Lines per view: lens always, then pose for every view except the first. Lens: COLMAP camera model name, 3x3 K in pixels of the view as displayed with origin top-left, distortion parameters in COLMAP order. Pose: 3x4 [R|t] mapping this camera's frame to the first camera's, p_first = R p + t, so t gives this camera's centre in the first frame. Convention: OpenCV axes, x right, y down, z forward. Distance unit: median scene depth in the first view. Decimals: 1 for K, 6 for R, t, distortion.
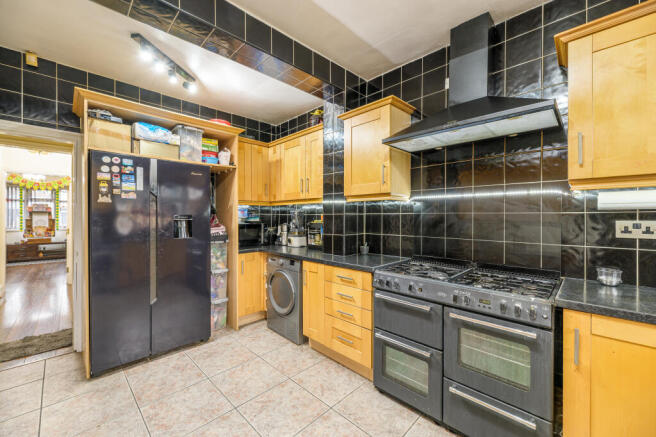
lens RADIAL K [[262.8, 0, 325.0], [0, 262.8, 216.0], [0, 0, 1]] dist [-0.001532, -0.000170]
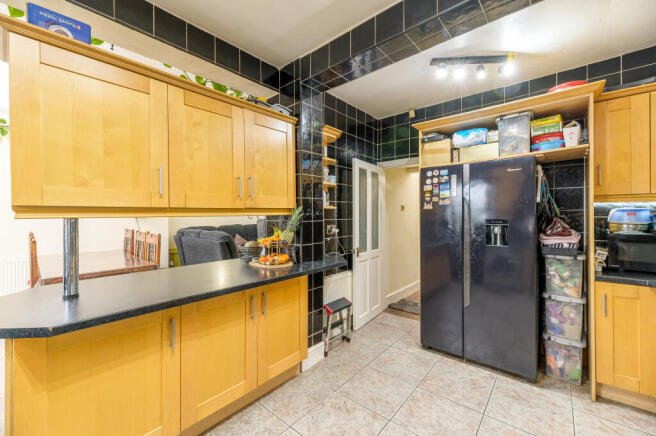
lens RADIAL K [[267.1, 0, 328.0], [0, 267.1, 218.0], [0, 0, 1]] dist [-0.000947, -0.000098]
pose [[0.080465, 0.000010, -0.996757, 0.340794], [0.000833, 1.000000, 0.000077, -0.010008], [0.996757, -0.000836, 0.080465, 0.403118]]
